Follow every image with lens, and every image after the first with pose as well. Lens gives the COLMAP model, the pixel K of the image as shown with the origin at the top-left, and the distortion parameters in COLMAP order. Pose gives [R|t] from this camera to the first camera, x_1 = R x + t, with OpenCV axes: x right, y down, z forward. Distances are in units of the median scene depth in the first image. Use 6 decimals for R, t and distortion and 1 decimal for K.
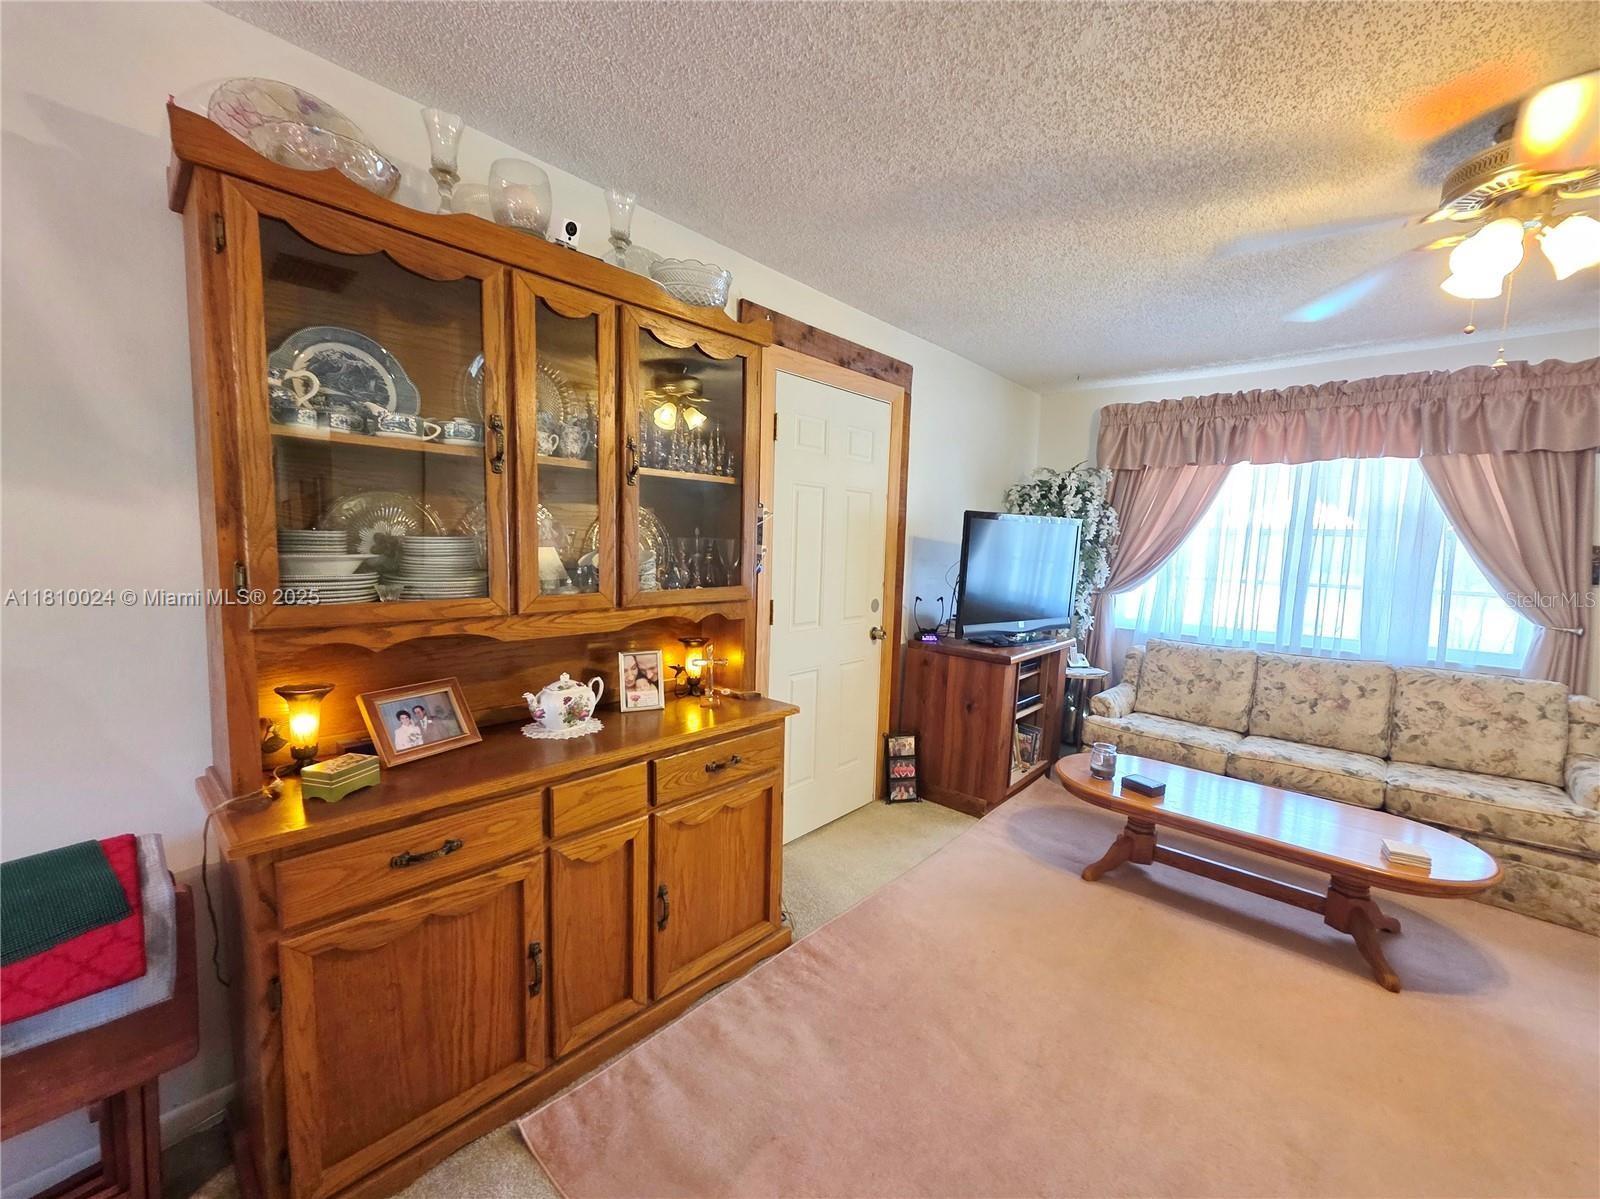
lens RADIAL K [[640.8, 0, 802.0], [0, 640.8, 613.6], [0, 0, 1]] dist [0.000943, -0.000045]
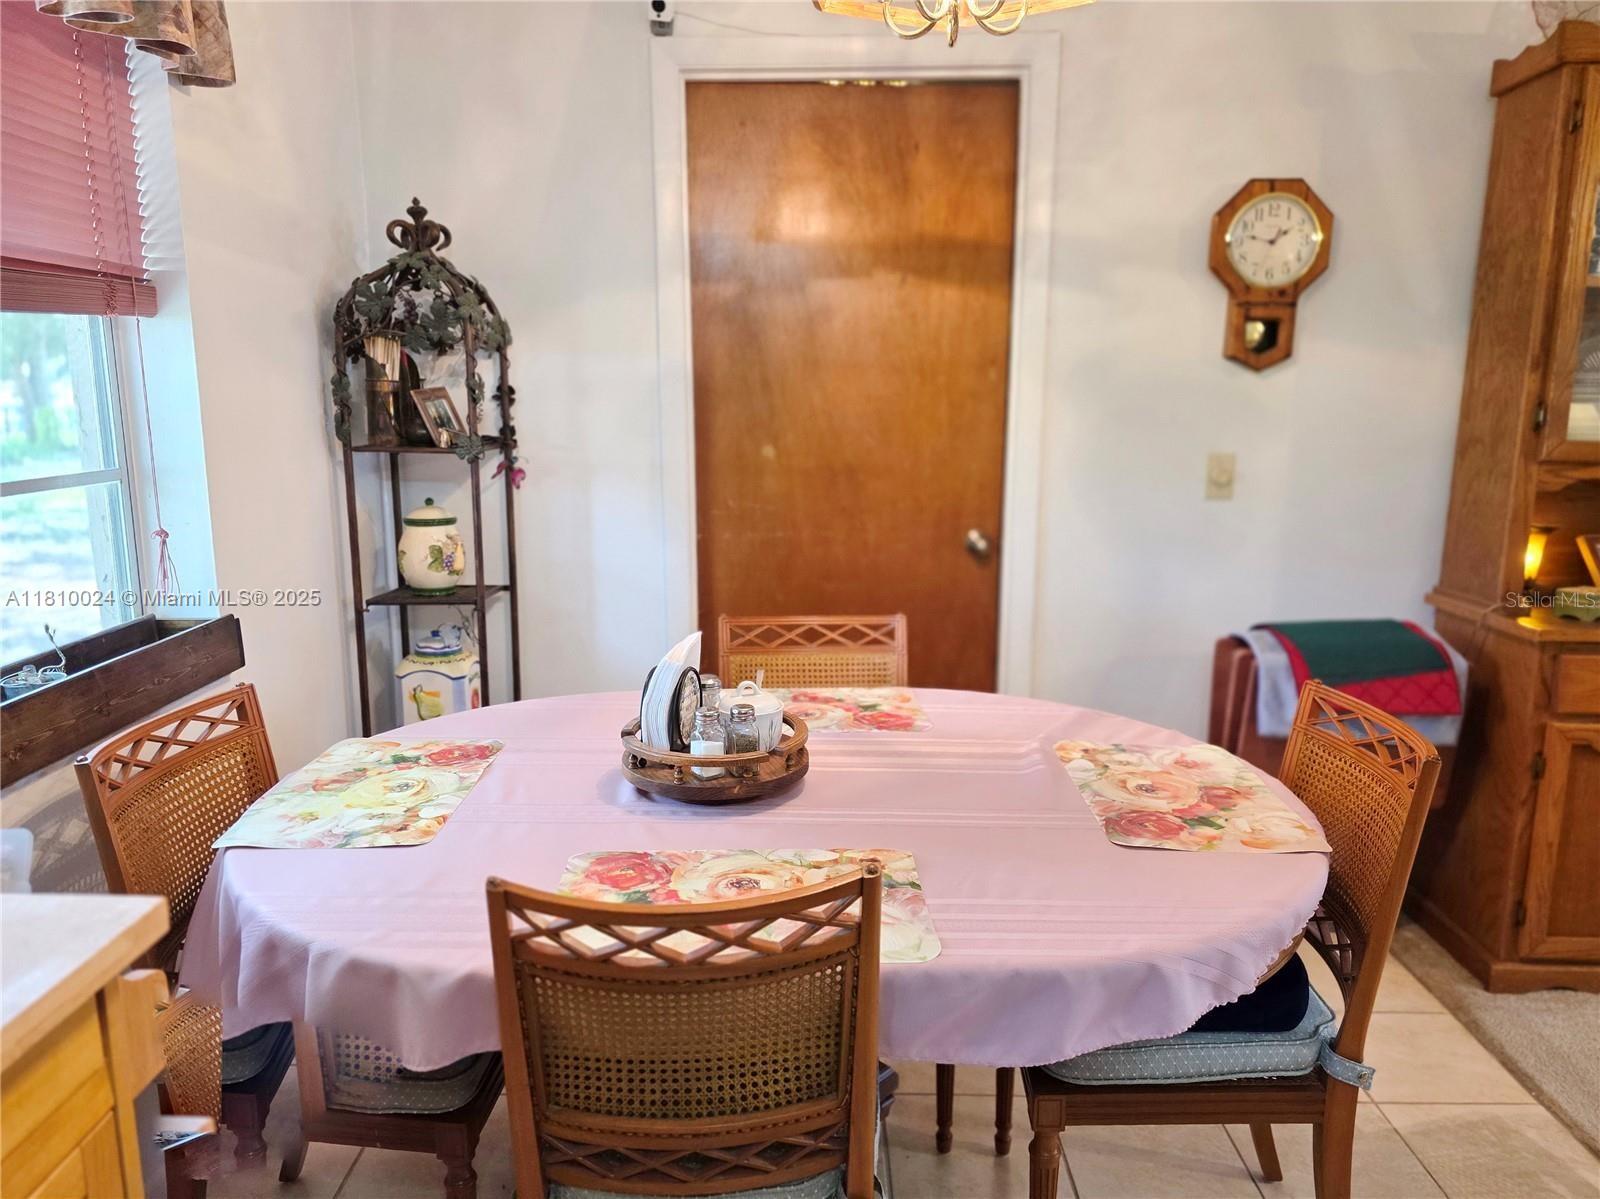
lens RADIAL K [[1084.5, 0, 804.1], [0, 1084.5, 605.0], [0, 0, 1]] dist [0.062520, -0.056930]
pose [[0.650641, 0.117413, -0.750253, -0.202340], [-0.076084, 0.993083, 0.089434, 0.212961], [0.755564, -0.001107, 0.655074, -1.342845]]
